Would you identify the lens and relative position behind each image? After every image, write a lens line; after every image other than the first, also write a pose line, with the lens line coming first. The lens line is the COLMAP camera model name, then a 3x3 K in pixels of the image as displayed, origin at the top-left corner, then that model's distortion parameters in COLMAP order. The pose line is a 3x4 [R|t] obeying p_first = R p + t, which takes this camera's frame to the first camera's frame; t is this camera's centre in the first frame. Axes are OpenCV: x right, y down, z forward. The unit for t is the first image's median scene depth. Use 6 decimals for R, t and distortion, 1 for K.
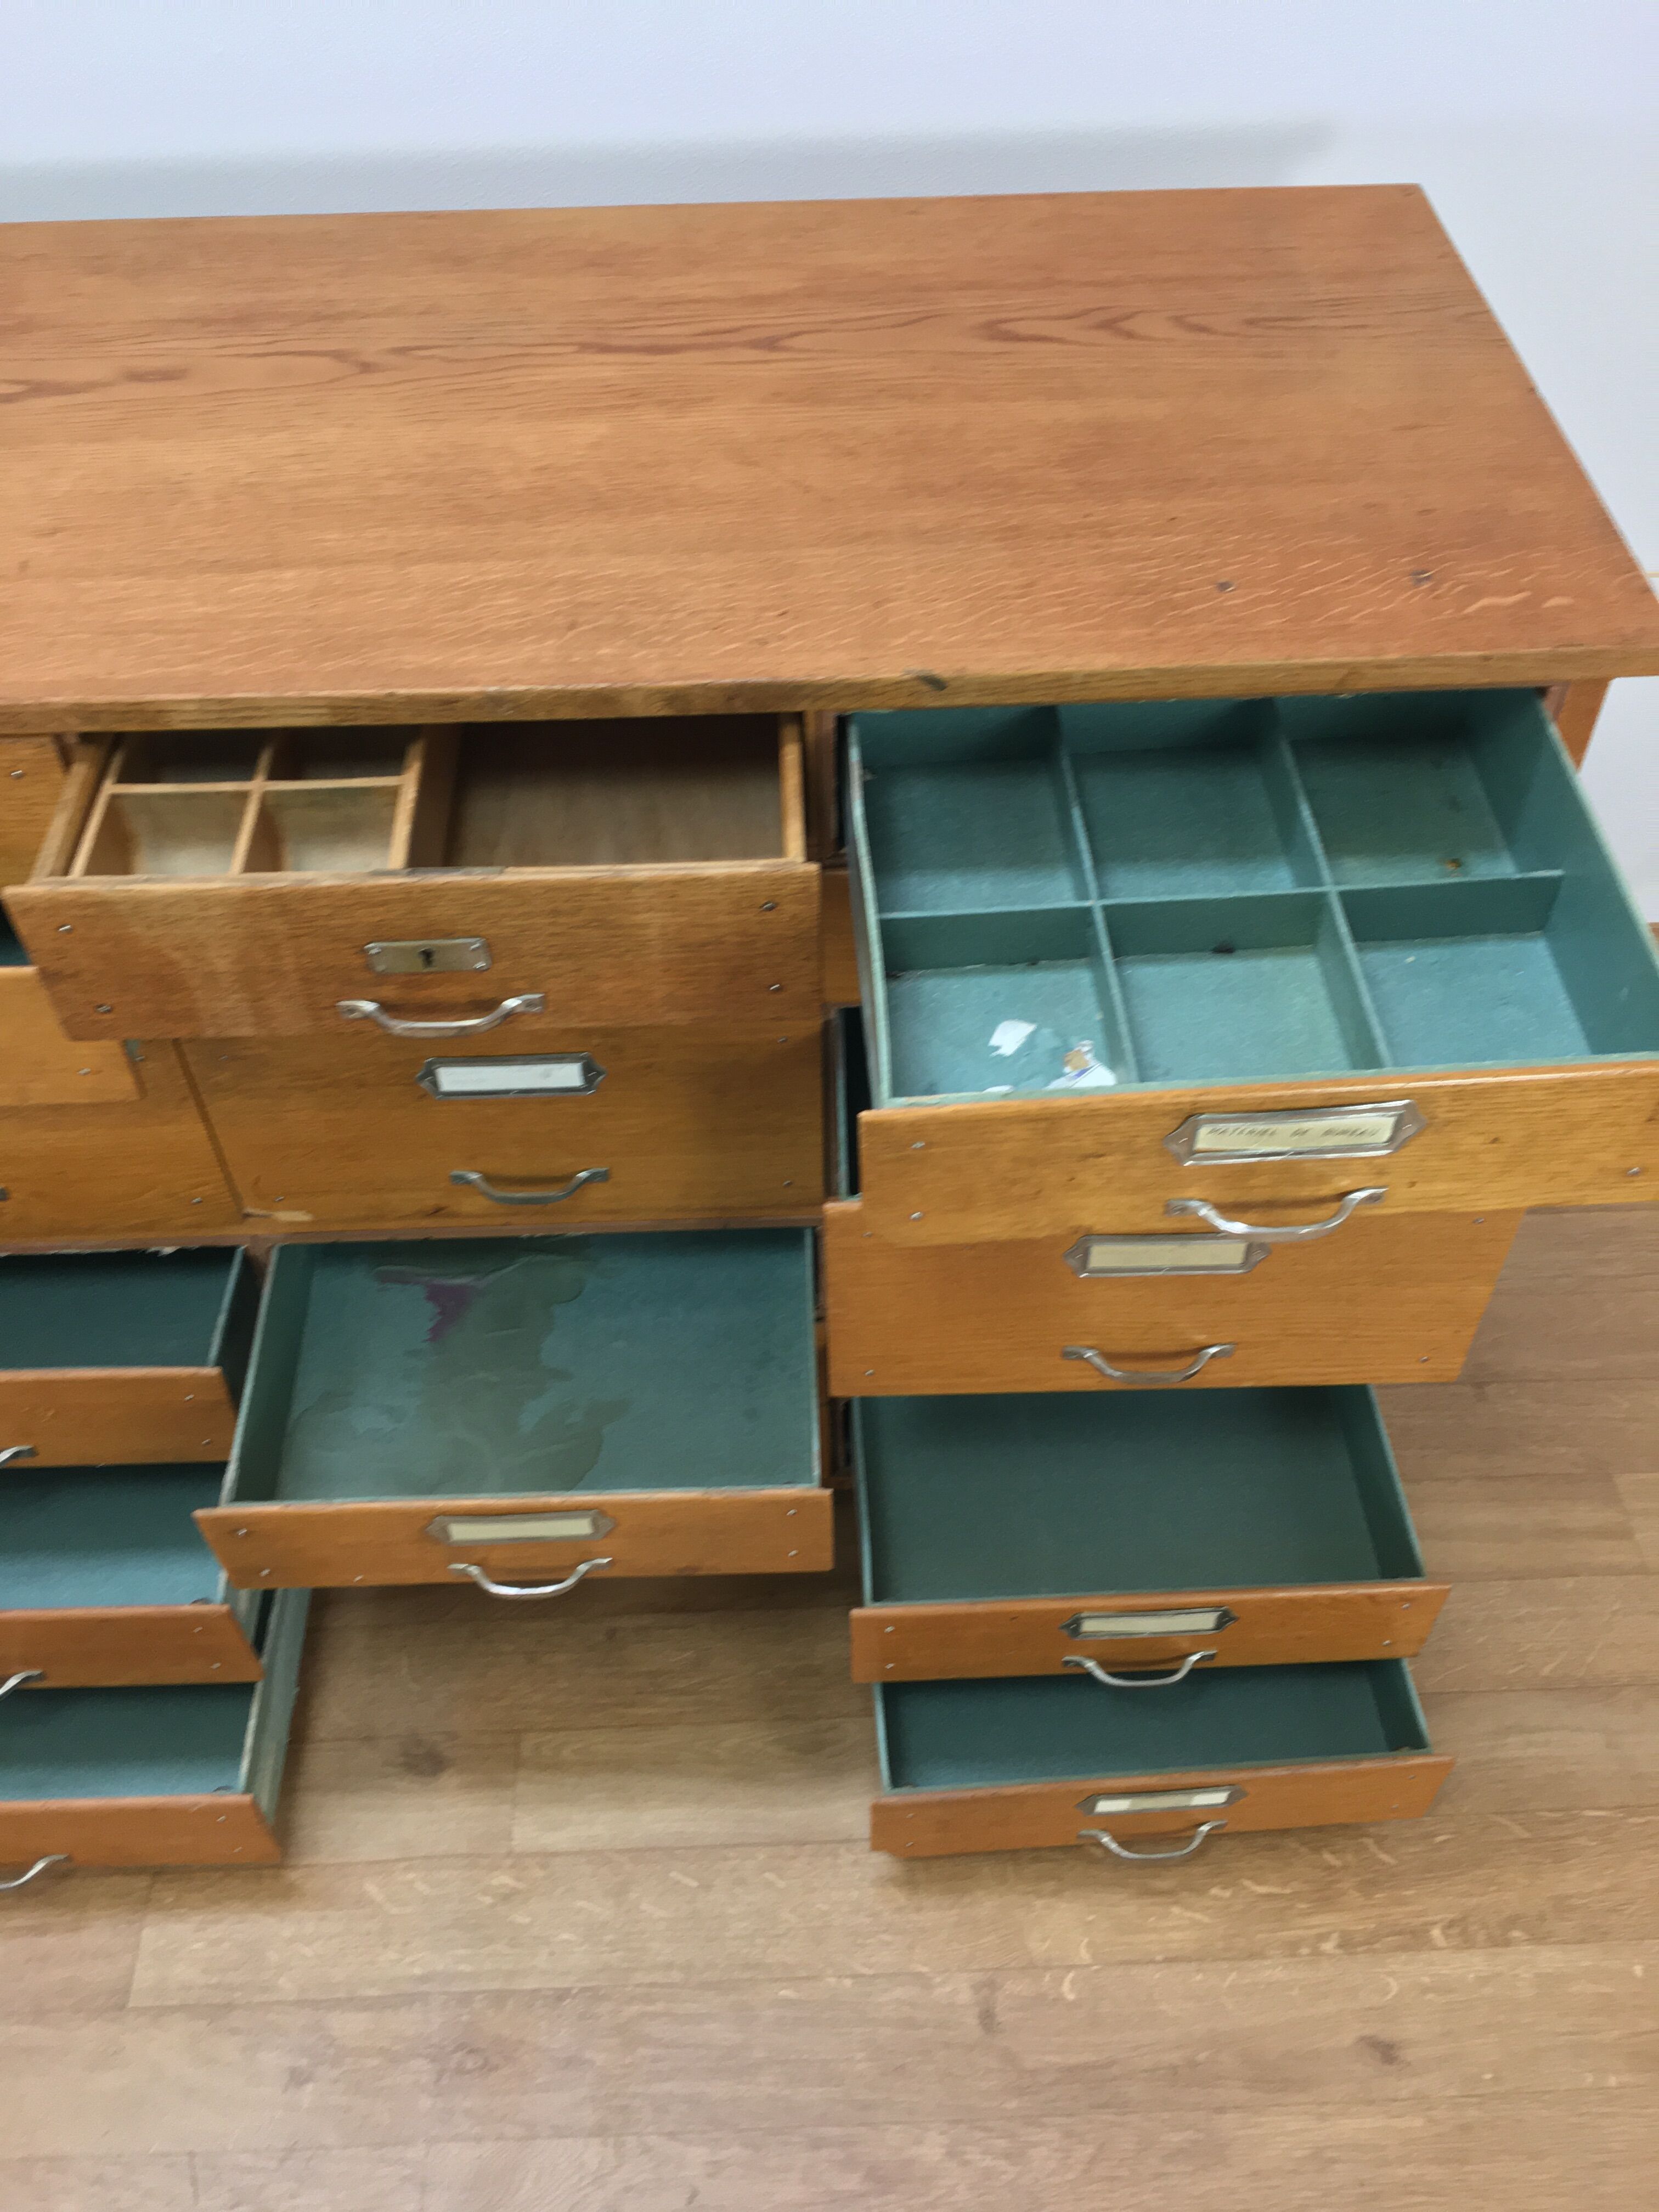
lens RADIAL K [[1894.4, 0, 836.0], [0, 1894.4, 1109.6], [0, 0, 1]] dist [0.073508, -0.119215]
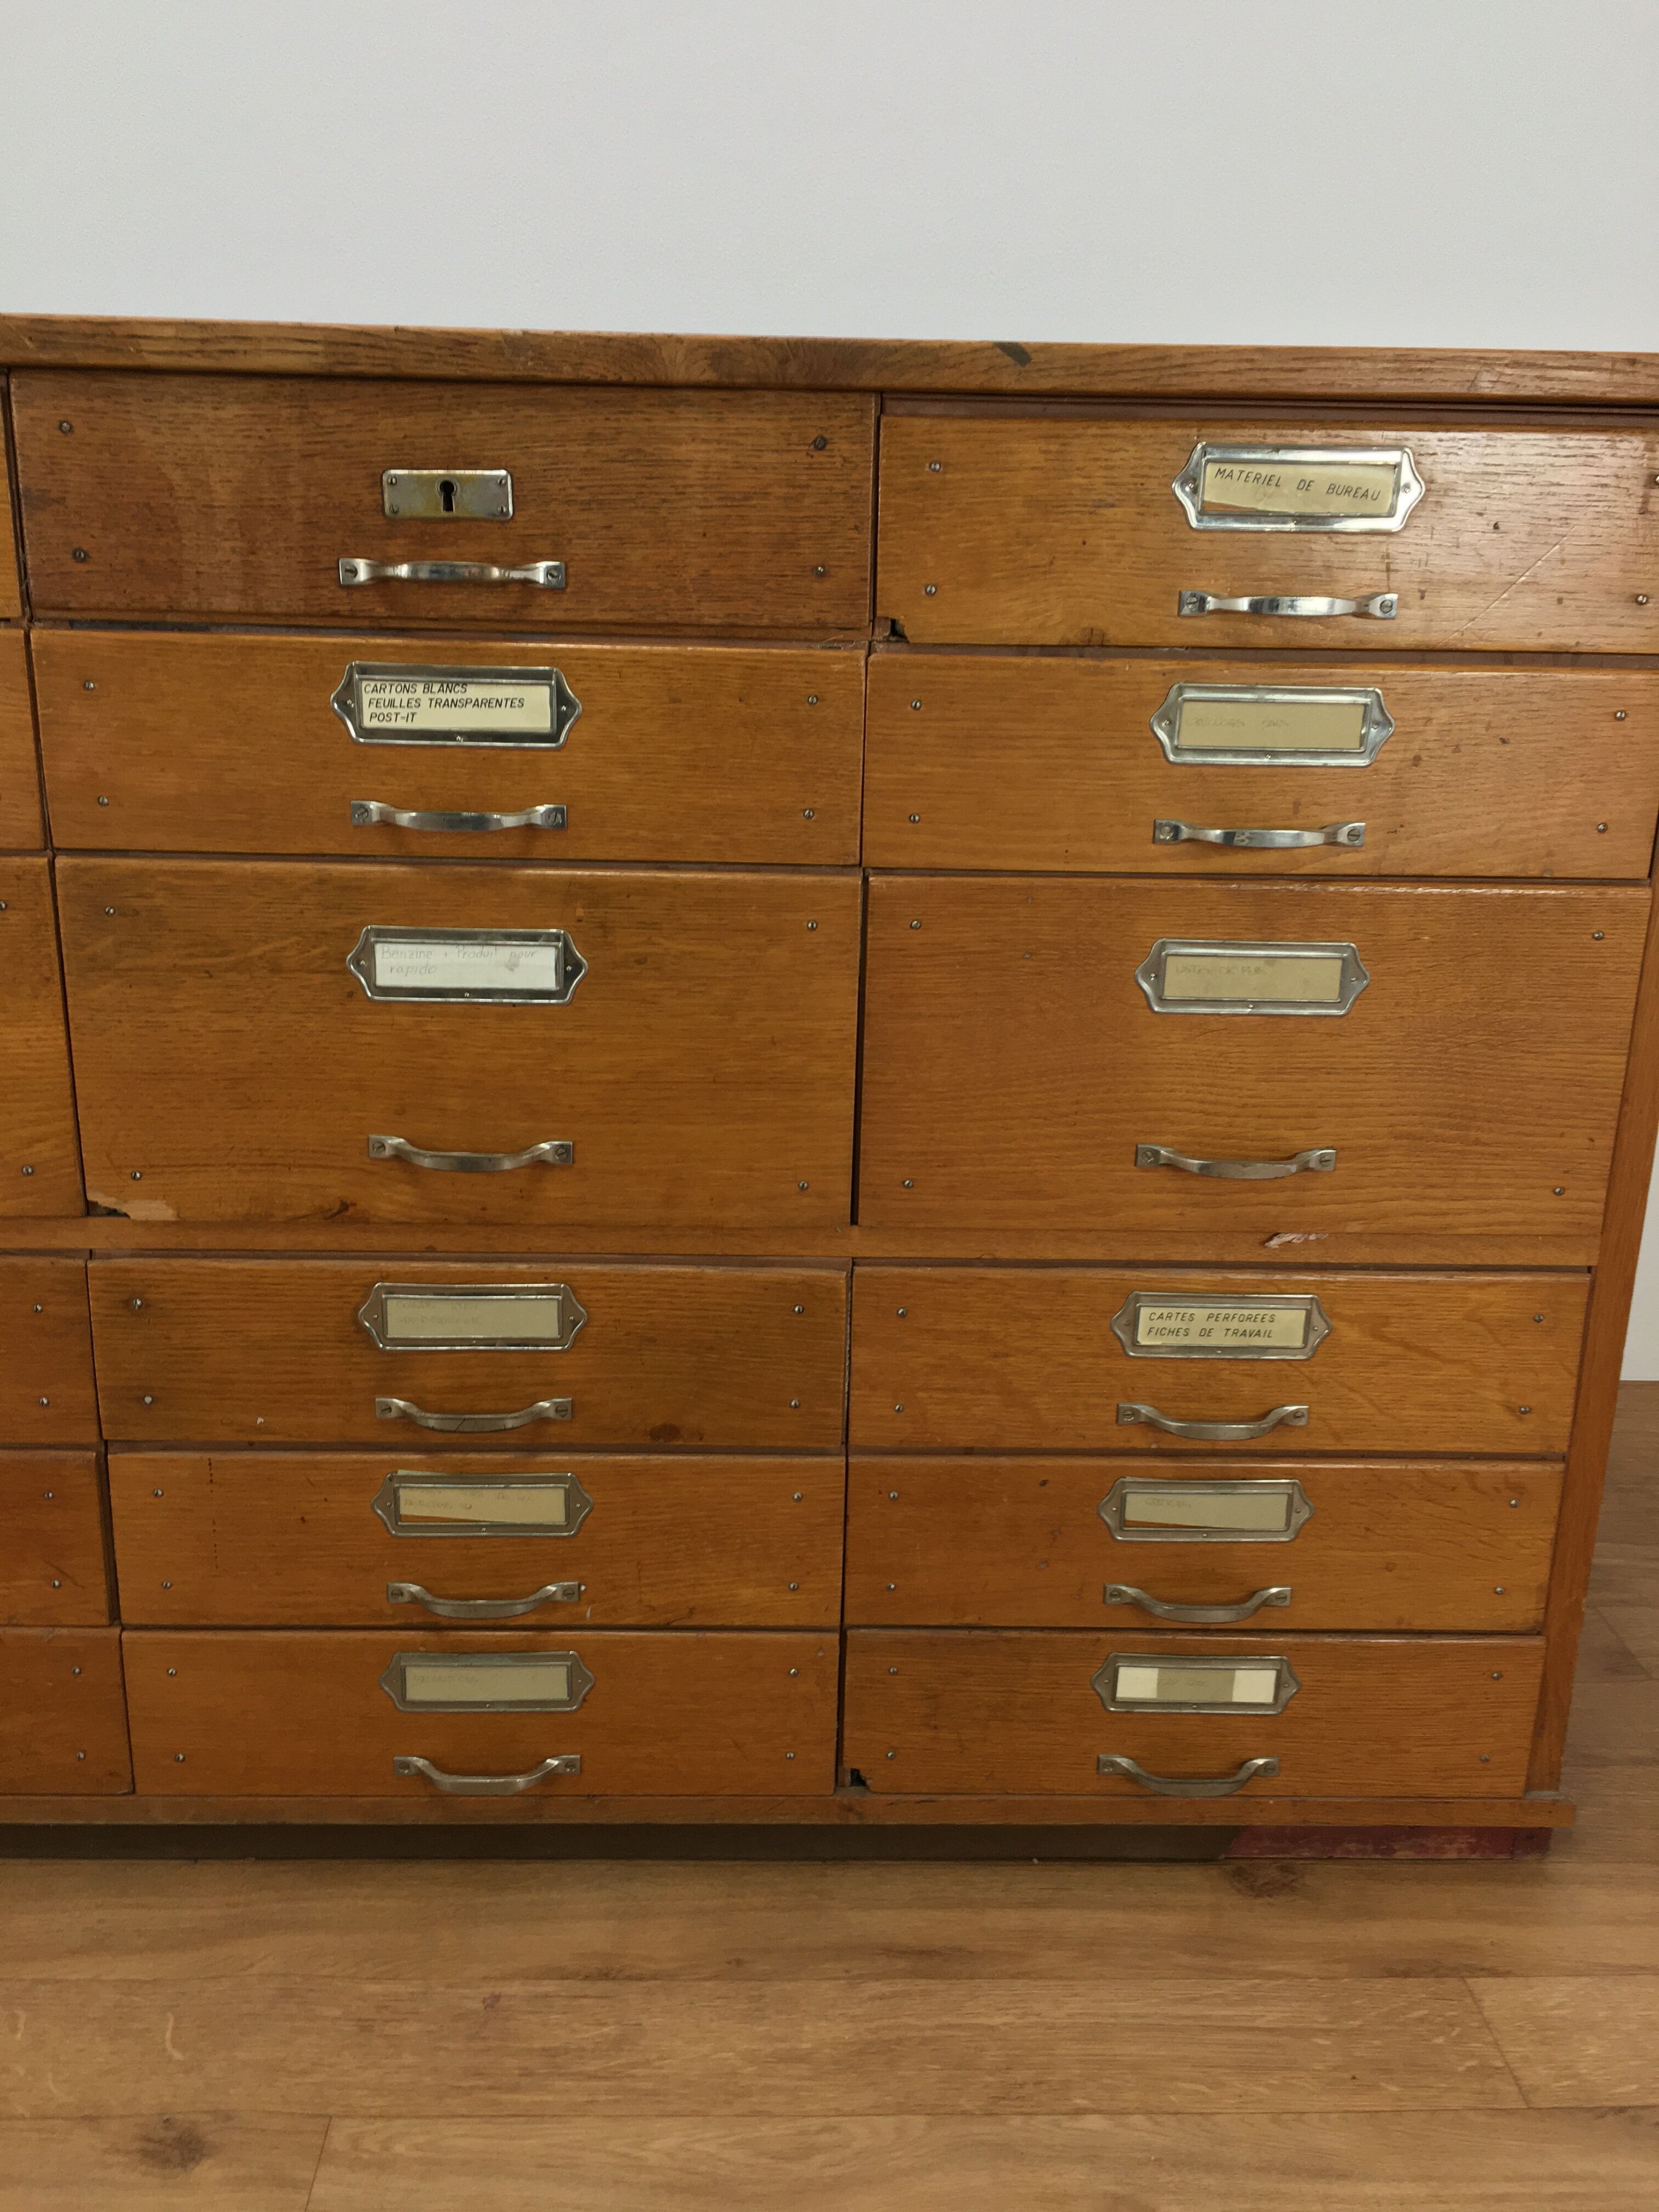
lens RADIAL K [[1894.4, 0, 835.4], [0, 1894.4, 1100.9], [0, 0, 1]] dist [0.073508, -0.119215]
pose [[0.999254, 0.037576, 0.008880, -0.019981], [-0.027705, 0.857981, -0.512934, 0.394845], [-0.026893, 0.512306, 0.858382, 0.310210]]
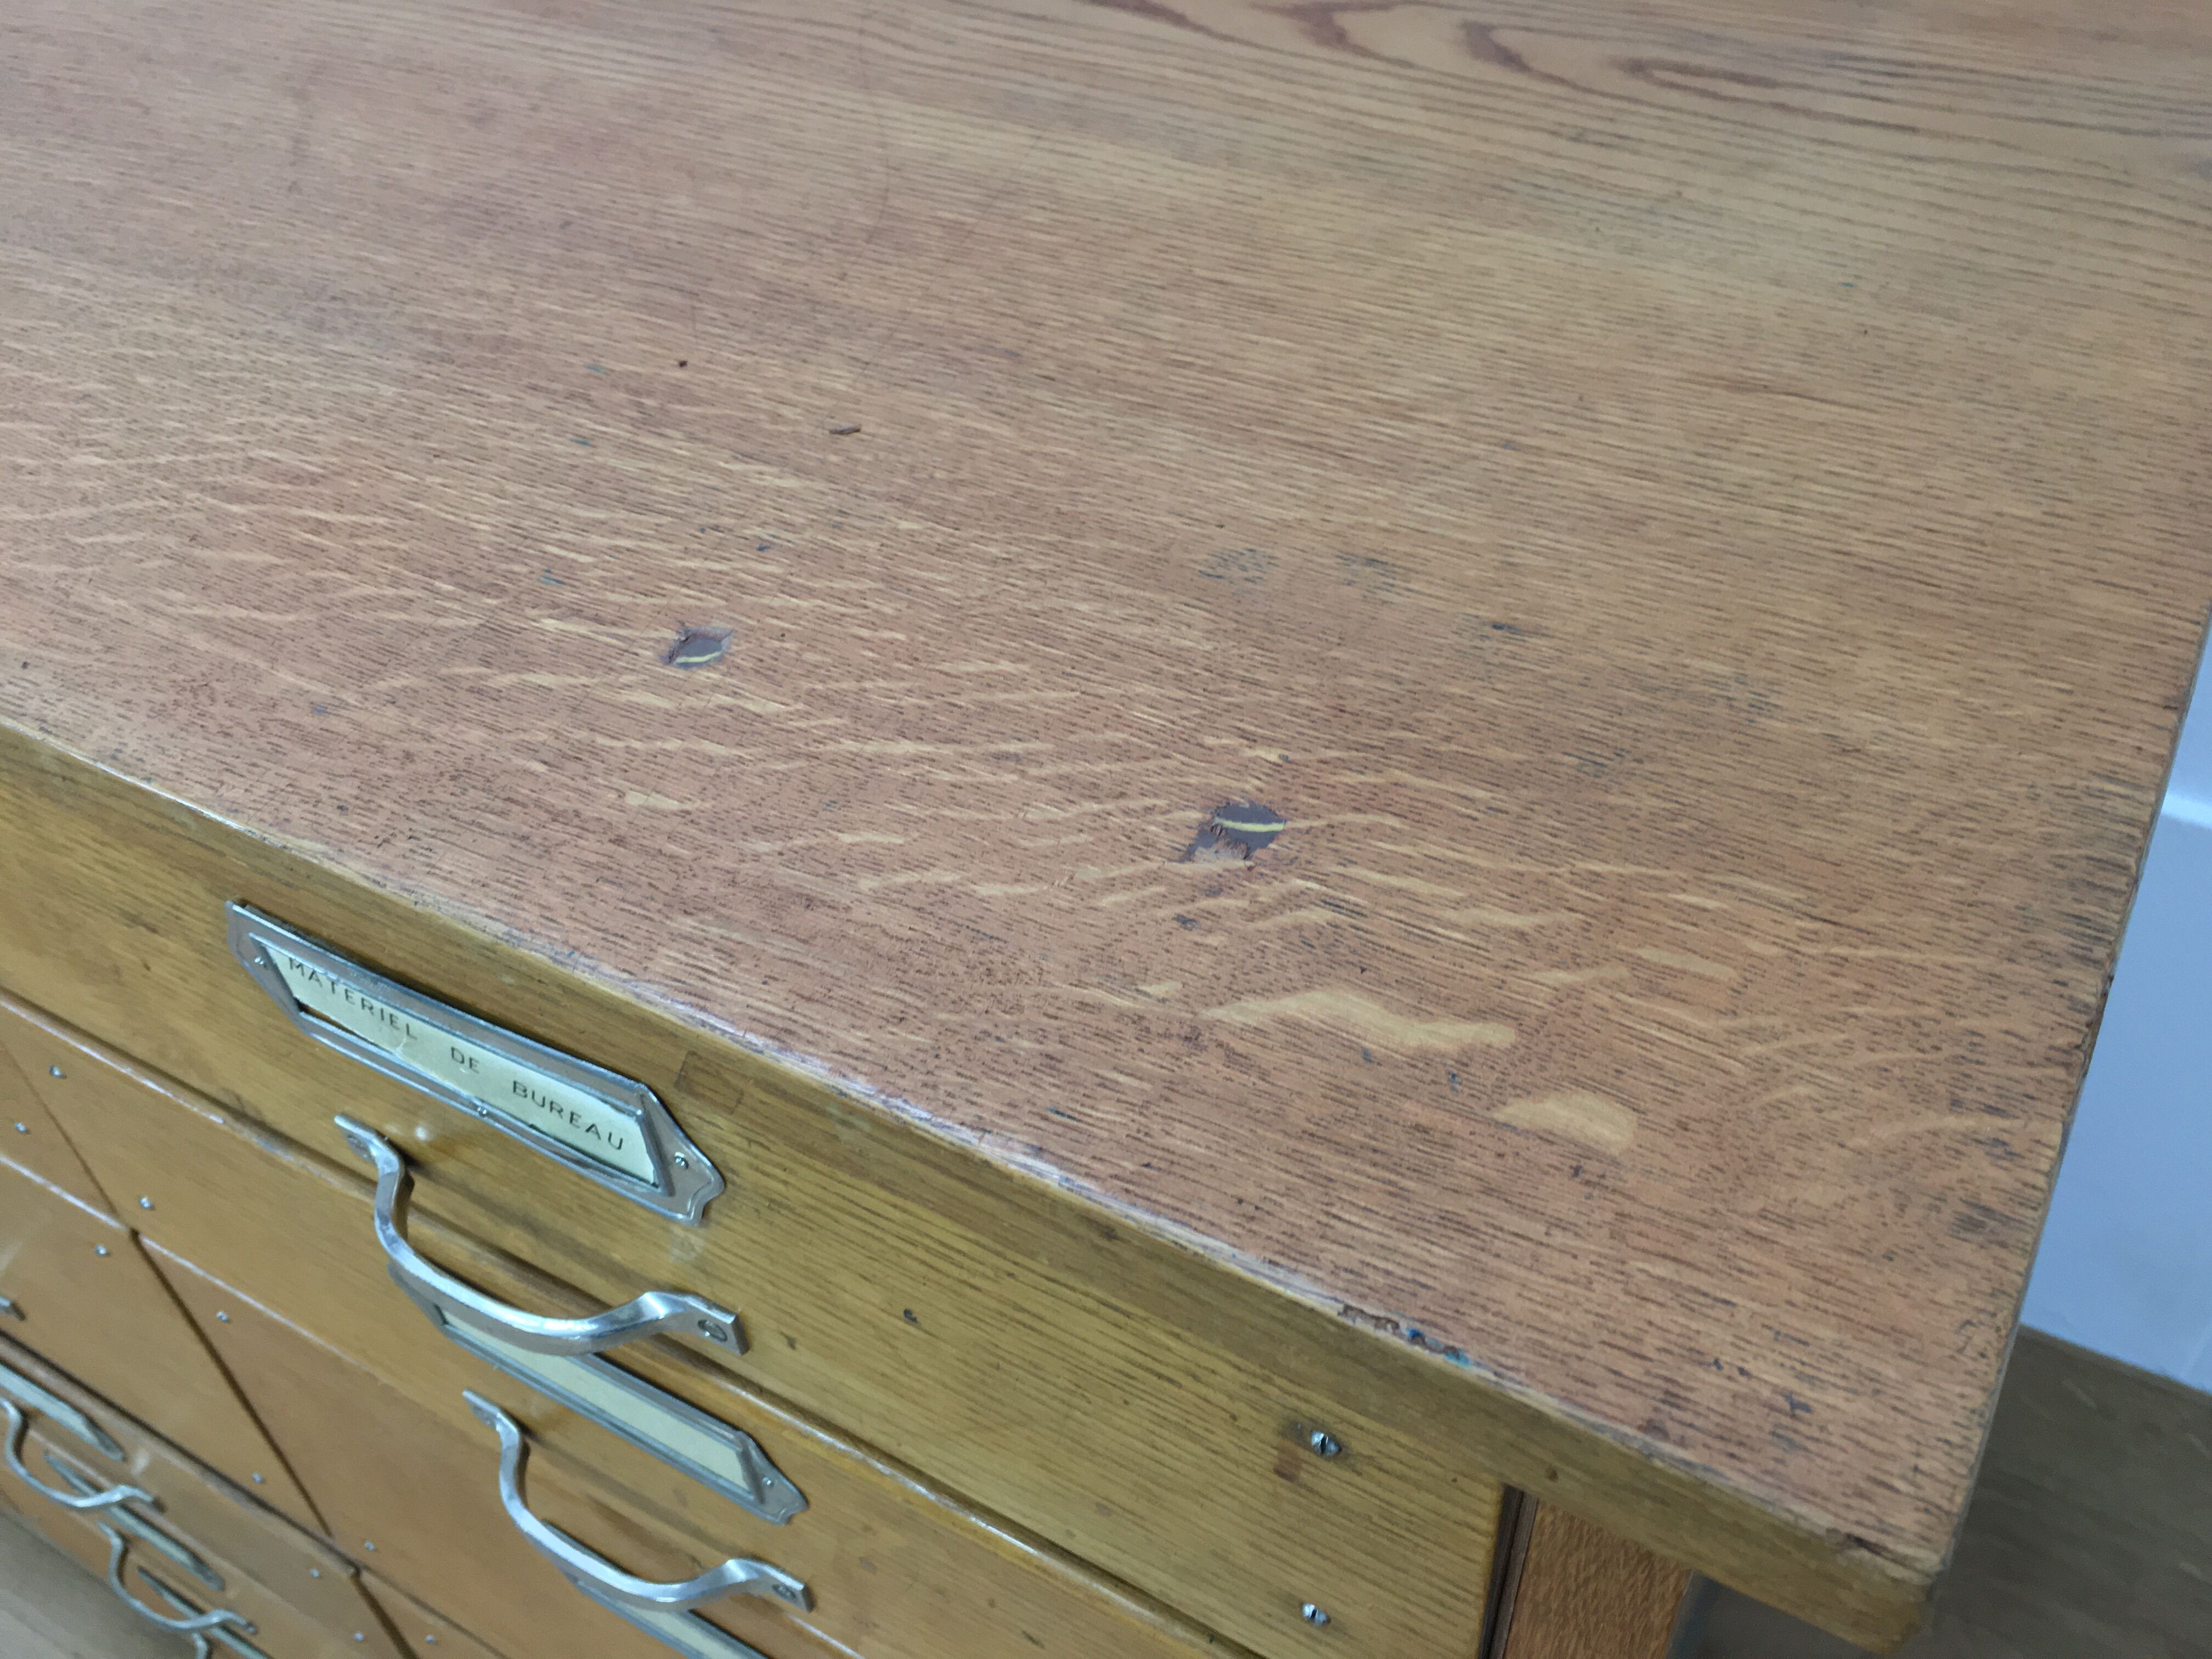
lens RADIAL K [[1894.4, 0, 1109.1], [0, 1894.4, 856.4], [0, 0, 1]] dist [0.073508, -0.119215]
pose [[0.848465, 0.347881, -0.398856, 0.314270], [-0.367466, 0.929582, 0.029087, -0.214420], [0.380888, 0.121886, 0.916552, 0.570510]]
